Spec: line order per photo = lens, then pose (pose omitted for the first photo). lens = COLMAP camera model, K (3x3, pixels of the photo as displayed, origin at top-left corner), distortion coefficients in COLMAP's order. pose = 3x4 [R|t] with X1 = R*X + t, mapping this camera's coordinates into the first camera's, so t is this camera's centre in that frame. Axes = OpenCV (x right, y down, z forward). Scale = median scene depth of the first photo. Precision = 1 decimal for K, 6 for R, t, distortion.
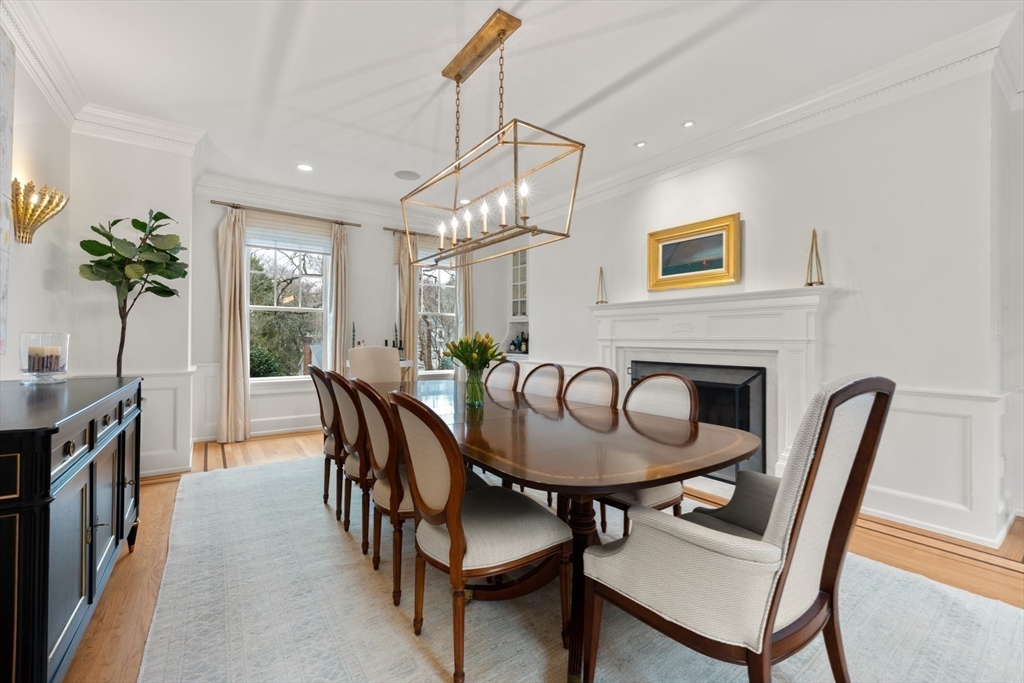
lens RADIAL K [[427.5, 0, 512.0], [0, 427.5, 341.5], [0, 0, 1]] dist [-0.000174, 0.000055]
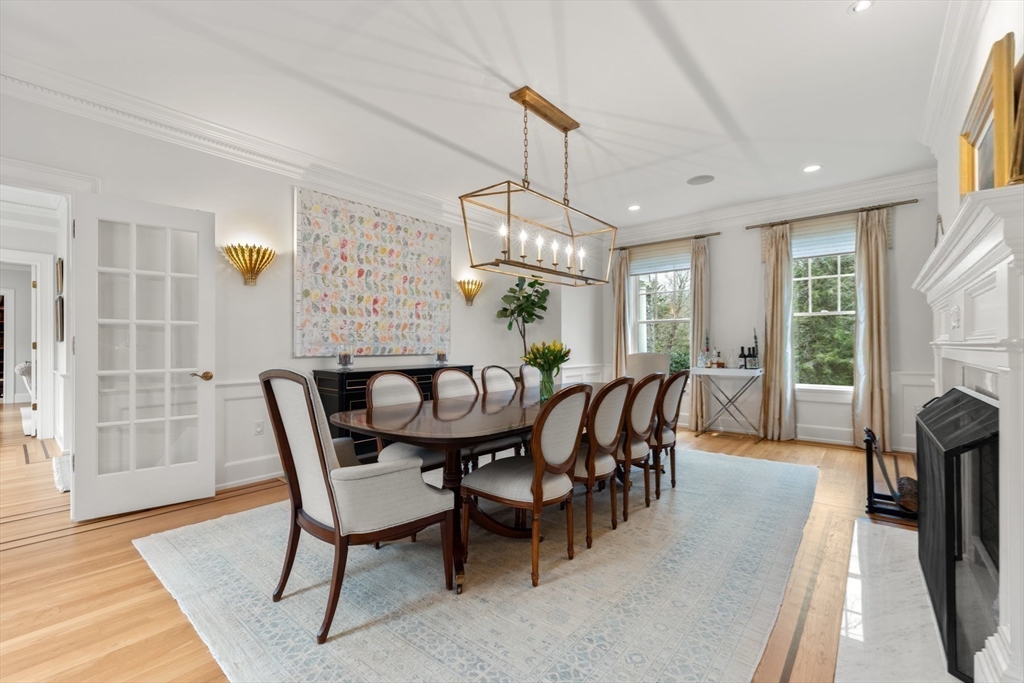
lens RADIAL K [[427.5, 0, 512.0], [0, 427.5, 341.5], [0, 0, 1]] dist [-0.000174, 0.000055]
pose [[0.241929, -0.014686, -0.970183, 0.600770], [0.000767, 0.999888, -0.014945, -0.002023], [0.970294, 0.002872, 0.241913, 0.341370]]
